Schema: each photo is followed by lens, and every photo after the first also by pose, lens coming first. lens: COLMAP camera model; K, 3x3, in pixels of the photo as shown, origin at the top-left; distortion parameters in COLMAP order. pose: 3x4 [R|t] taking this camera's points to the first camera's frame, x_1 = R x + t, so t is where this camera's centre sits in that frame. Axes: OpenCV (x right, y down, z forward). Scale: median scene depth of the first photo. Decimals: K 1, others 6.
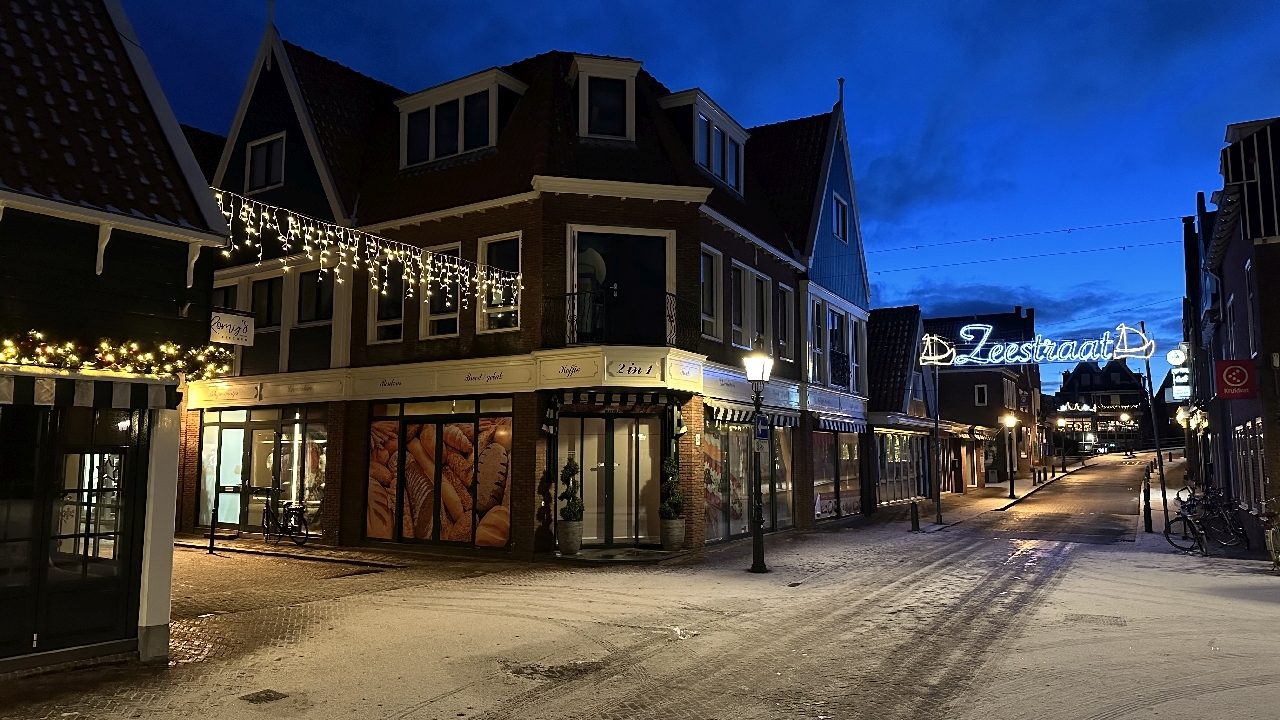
lens RADIAL K [[872.3, 0, 640.0], [0, 872.3, 355.9], [0, 0, 1]] dist [0.093321, -0.132703]
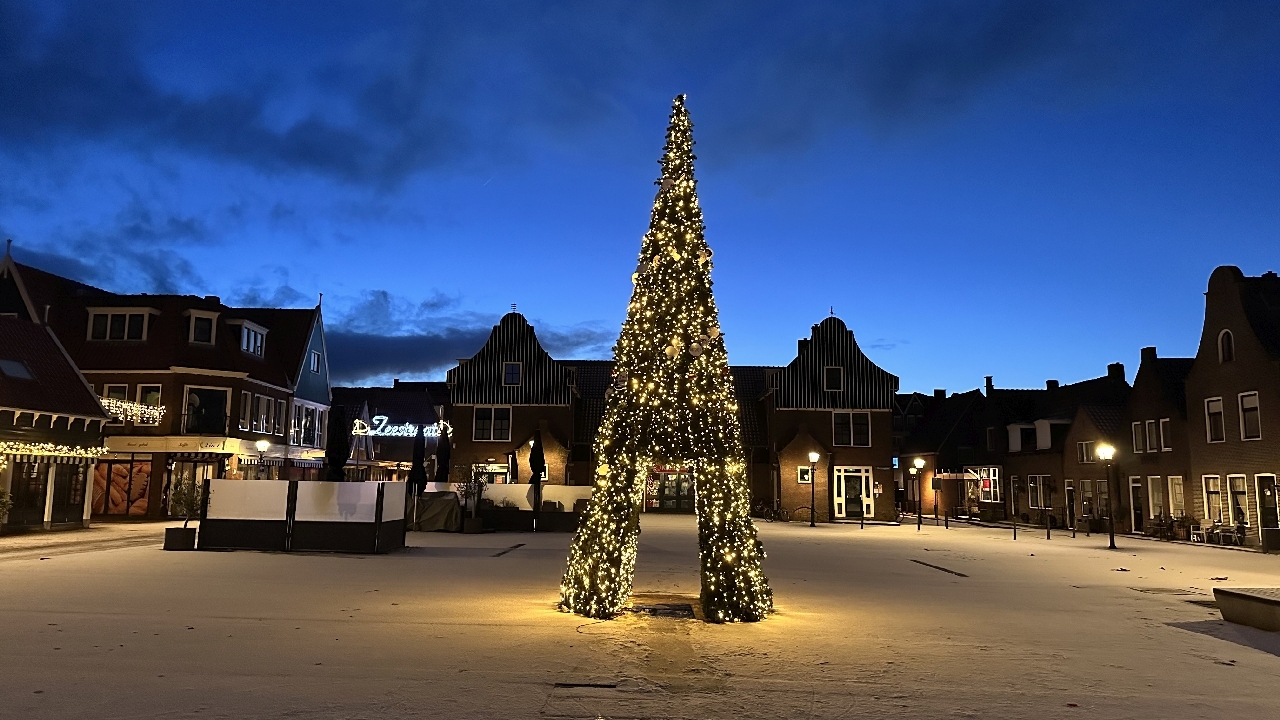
lens RADIAL K [[872.3, 0, 640.0], [0, 872.3, 355.9], [0, 0, 1]] dist [0.093321, -0.132703]
pose [[0.865974, 0.077641, 0.494025, -0.205624], [-0.063955, 0.996957, -0.044575, -0.196562], [-0.495983, 0.007006, 0.868304, -1.775209]]
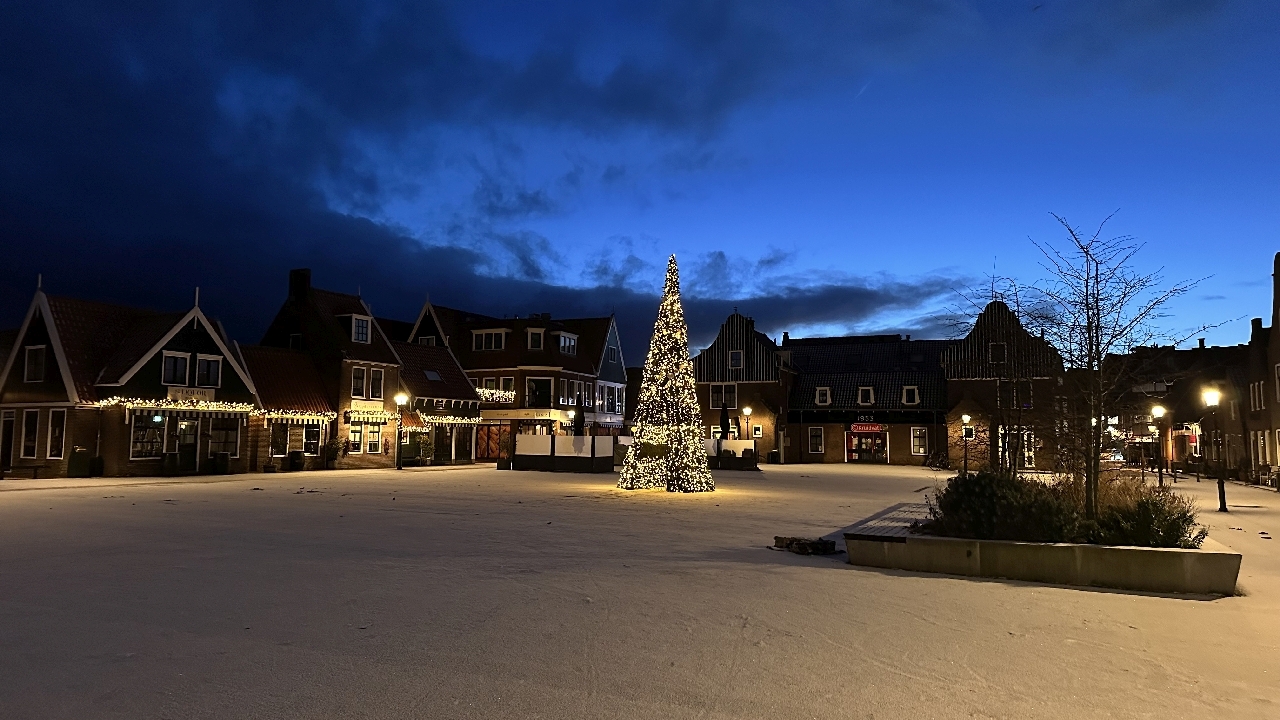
lens RADIAL K [[872.3, 0, 640.0], [0, 872.3, 355.9], [0, 0, 1]] dist [0.093321, -0.132703]
pose [[0.992565, 0.017302, 0.120484, -0.047077], [-0.019479, 0.999667, 0.016919, -0.310741], [-0.120151, -0.019140, 0.992571, -2.879274]]
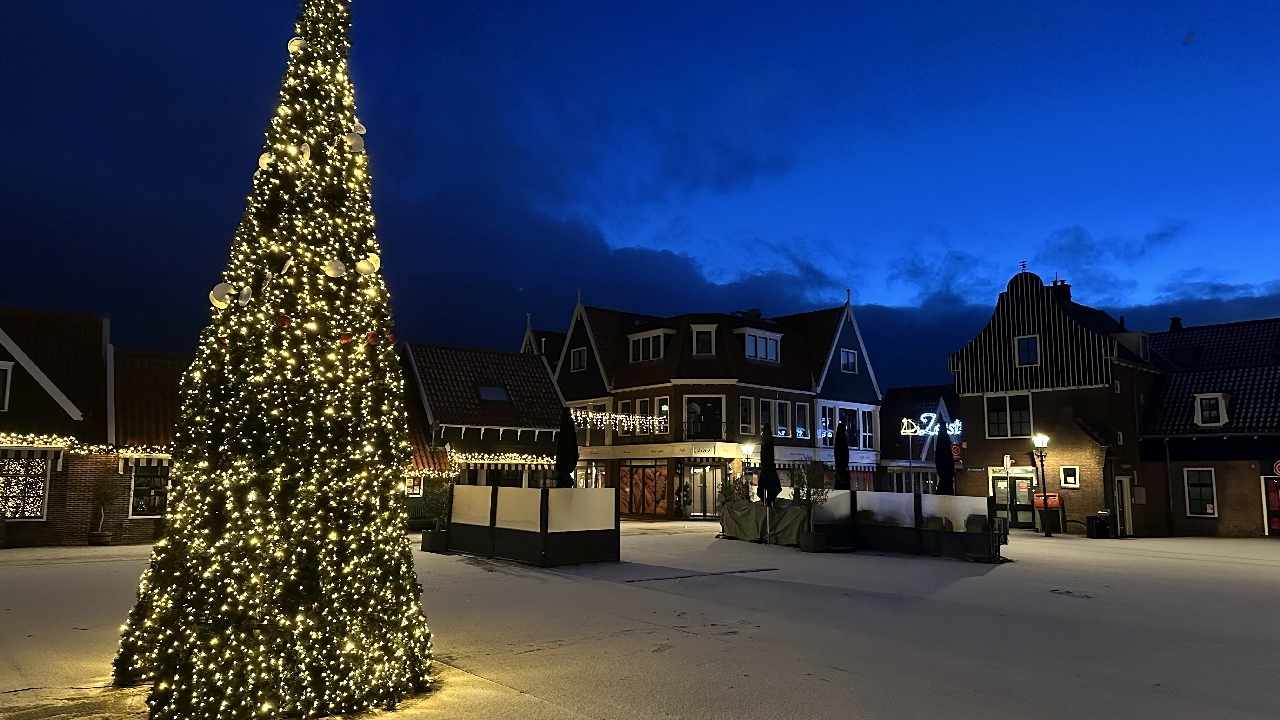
lens RADIAL K [[894.3, 0, 621.5], [0, 894.3, 362.1], [0, 0, 1]] dist [0.088282, -0.121149]
pose [[0.942522, -0.035908, -0.332209, 0.635248], [0.029987, 0.999287, -0.022935, -0.188291], [0.332796, 0.011655, 0.942927, -1.612897]]
